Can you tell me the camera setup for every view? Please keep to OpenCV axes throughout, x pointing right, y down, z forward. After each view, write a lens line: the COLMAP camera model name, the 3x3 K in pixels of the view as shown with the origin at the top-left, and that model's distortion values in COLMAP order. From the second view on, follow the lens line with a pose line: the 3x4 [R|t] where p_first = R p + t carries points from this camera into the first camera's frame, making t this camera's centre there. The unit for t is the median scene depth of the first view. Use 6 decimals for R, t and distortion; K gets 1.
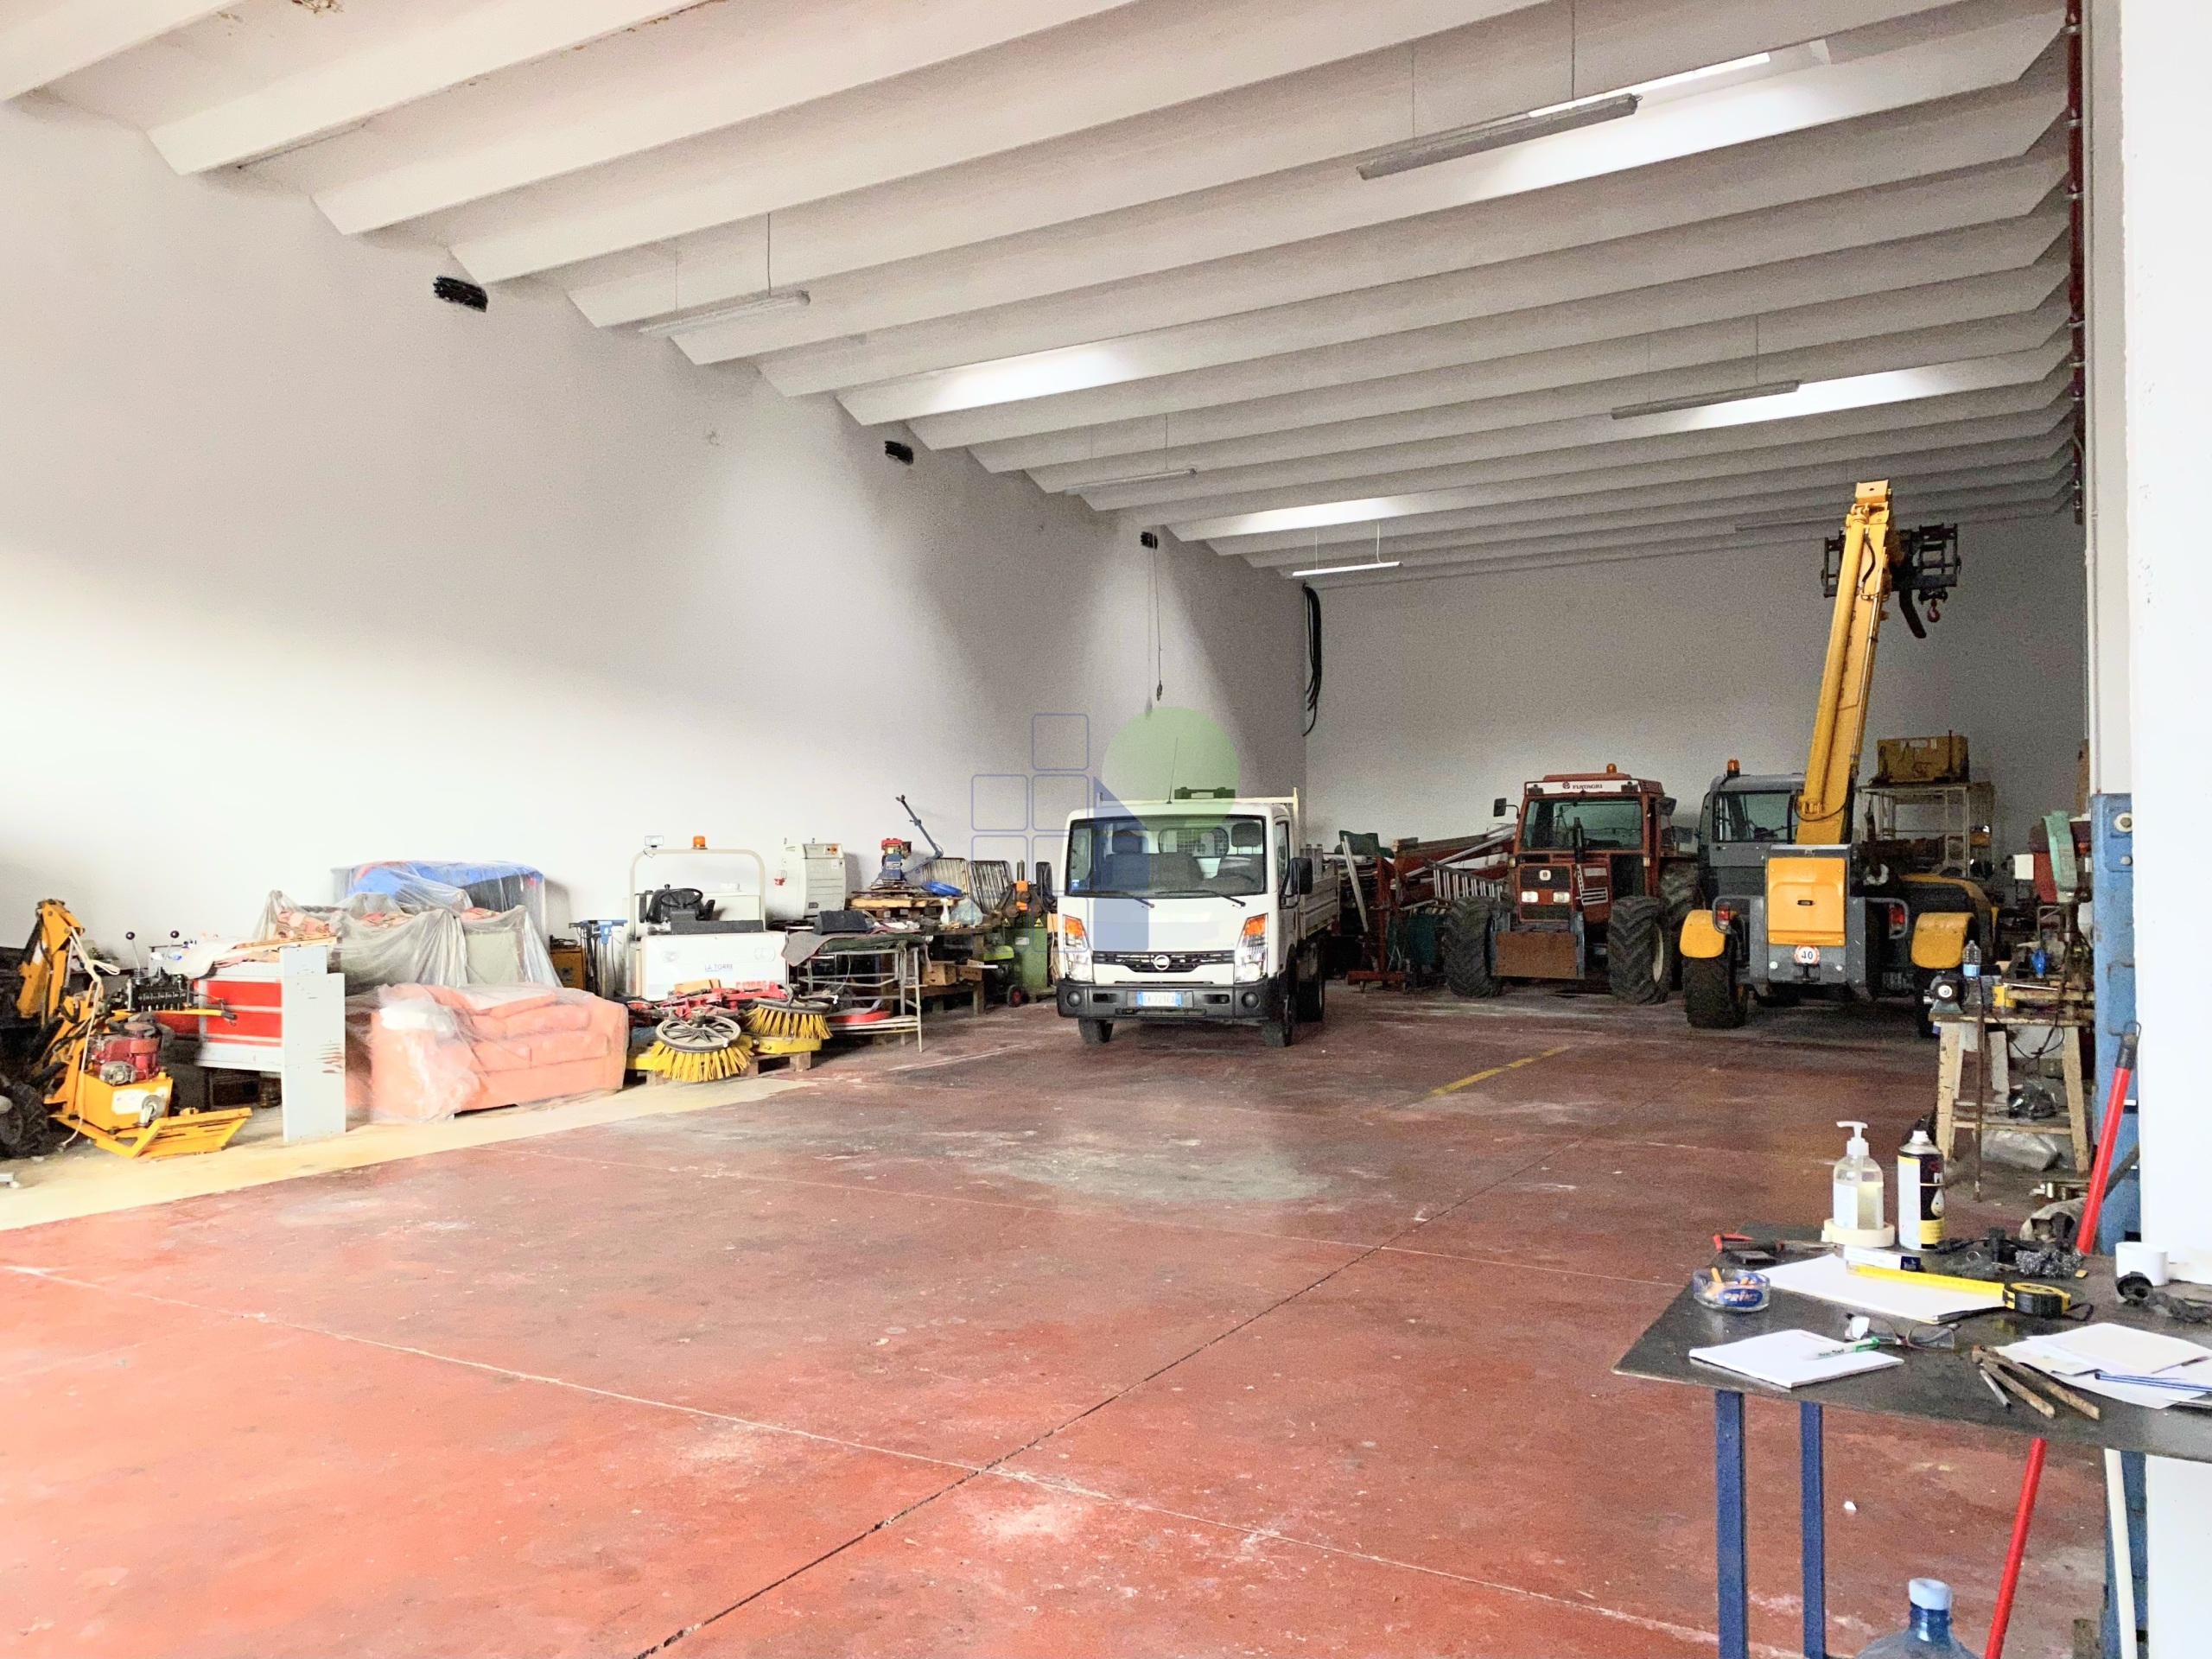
lens RADIAL K [[1671.3, 0, 1067.9], [0, 1671.3, 826.7], [0, 0, 1]] dist [0.024796, -0.038309]
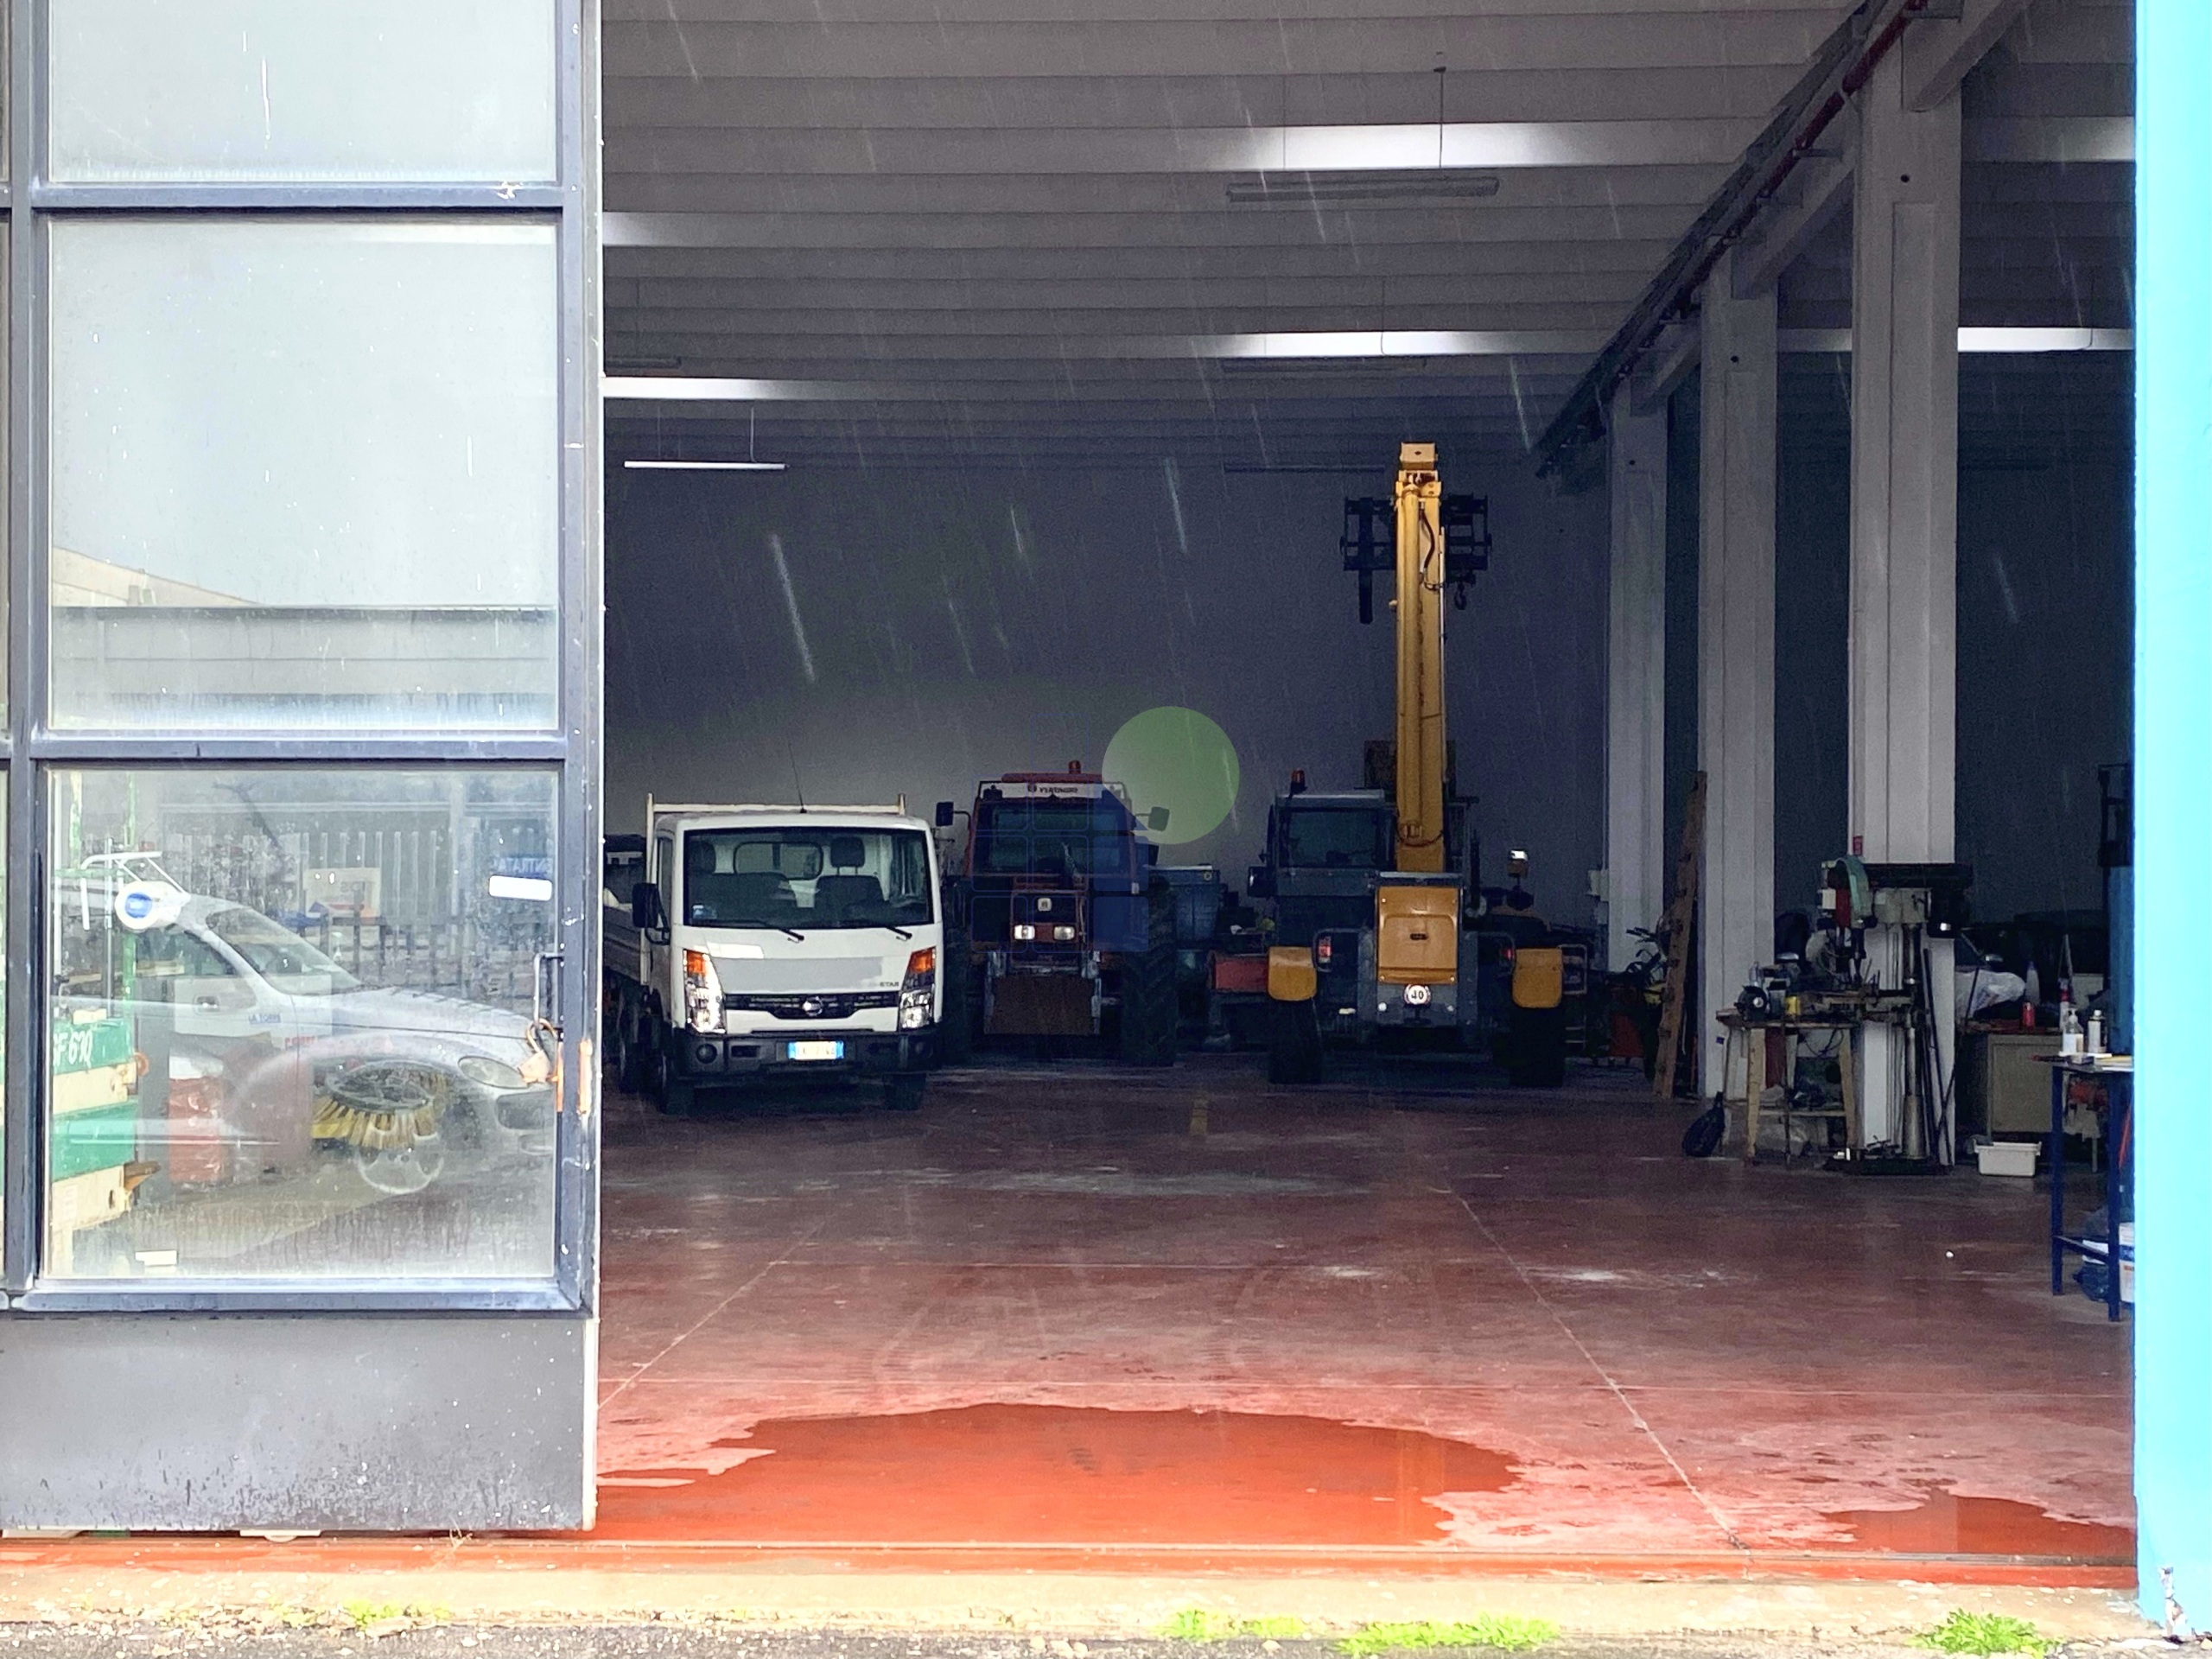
lens RADIAL K [[3238.4, 0, 1114.8], [0, 3238.4, 849.8], [0, 0, 1]] dist [0.022675, 0.000000]
pose [[0.871119, 0.014707, 0.490852, -0.552053], [-0.020429, 0.999771, 0.006299, -0.008858], [-0.490647, -0.015515, 0.871220, -0.431256]]
